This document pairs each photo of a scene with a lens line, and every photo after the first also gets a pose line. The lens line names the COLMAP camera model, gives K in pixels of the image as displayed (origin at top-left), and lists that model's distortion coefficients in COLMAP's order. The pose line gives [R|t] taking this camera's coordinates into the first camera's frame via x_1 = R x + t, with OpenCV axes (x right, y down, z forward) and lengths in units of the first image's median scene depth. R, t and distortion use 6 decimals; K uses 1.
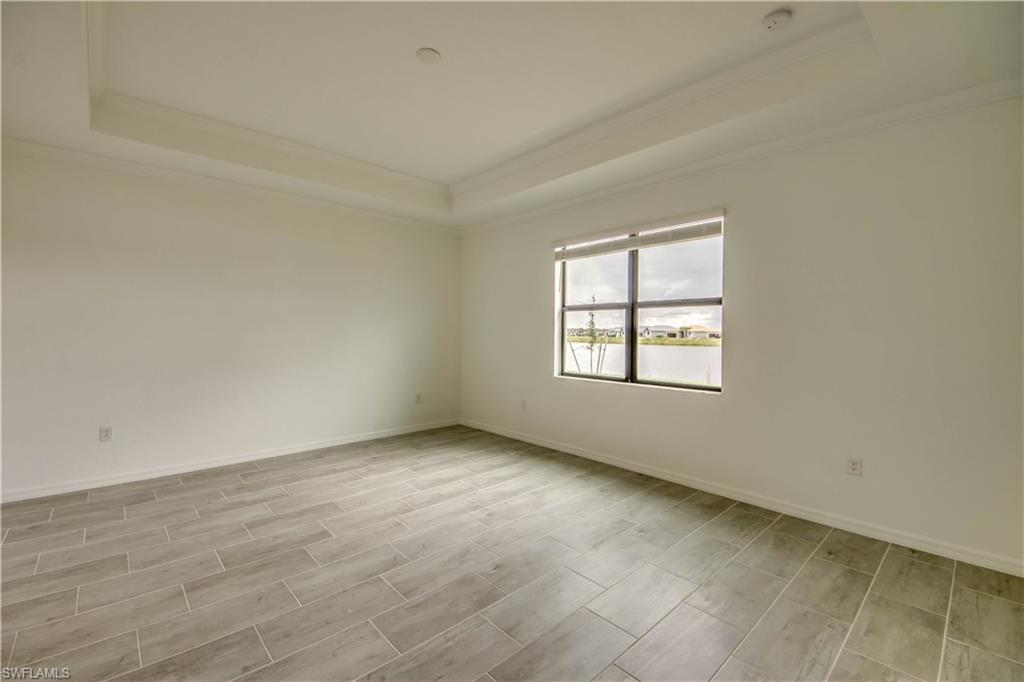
lens RADIAL K [[442.0, 0, 512.0], [0, 442.0, 341.0], [0, 0, 1]] dist [0.043702, -0.025966]
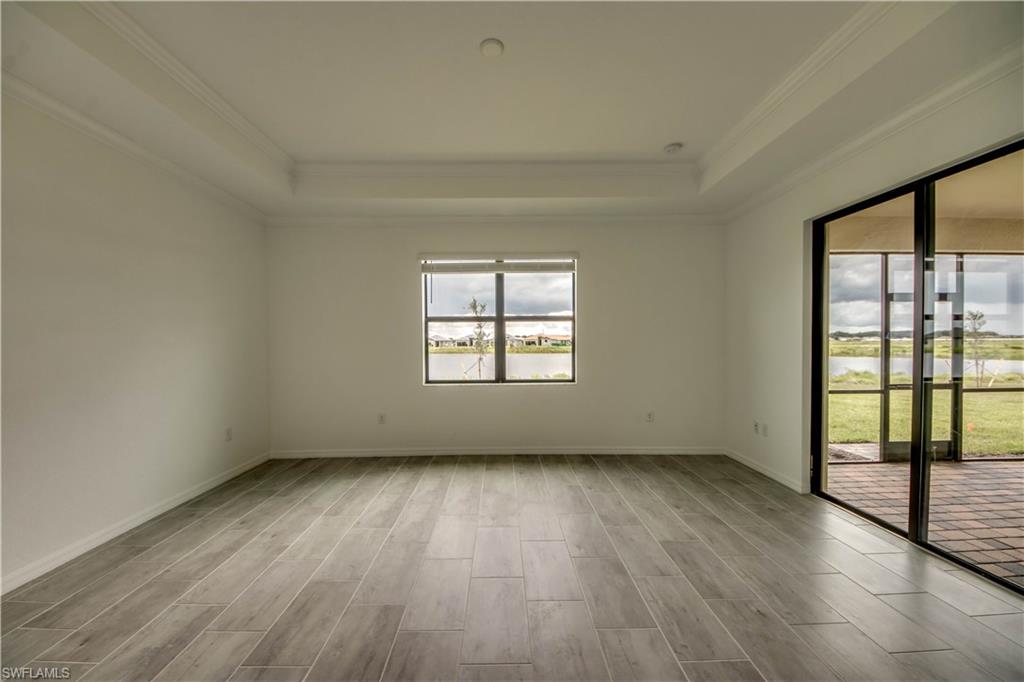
lens RADIAL K [[399.8, 0, 509.8], [0, 399.8, 345.9], [0, 0, 1]] dist [0.003552, -0.000497]
pose [[0.661643, -0.022265, 0.749488, -0.562429], [0.031137, 0.999513, 0.002205, -0.008816], [-0.749172, 0.021878, 0.662014, 0.275804]]
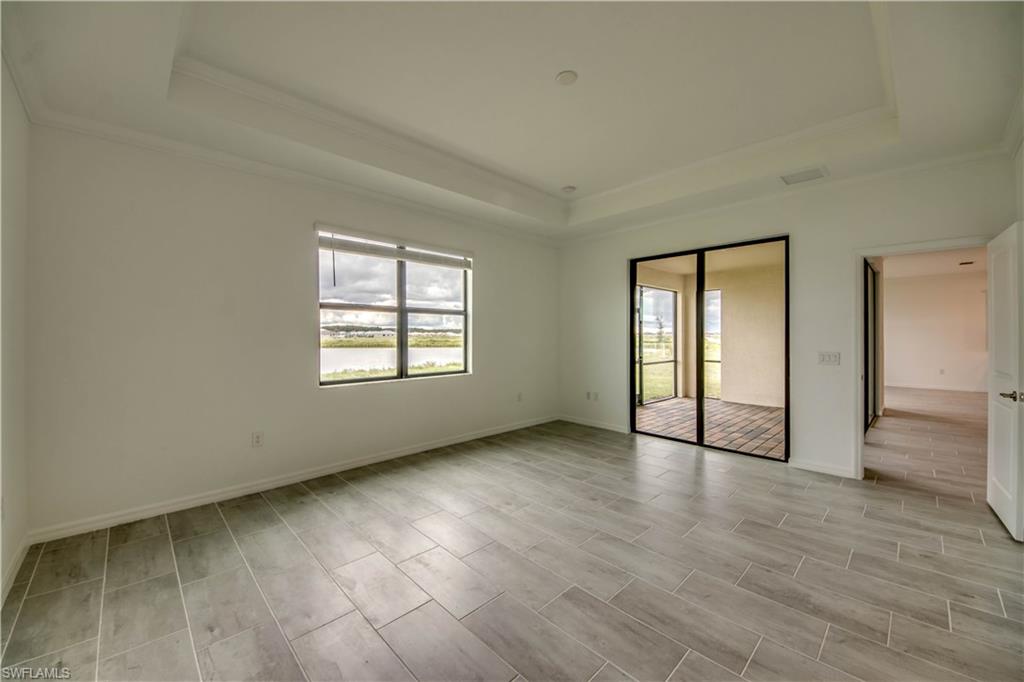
lens RADIAL K [[389.4, 0, 518.5], [0, 389.4, 335.9], [0, 0, 1]] dist [0.002102, -0.009766]
pose [[-0.038625, -0.009716, 0.999207, -0.772317], [0.029142, 0.999516, 0.010845, -0.016340], [-0.998829, 0.029537, -0.038324, 0.789765]]
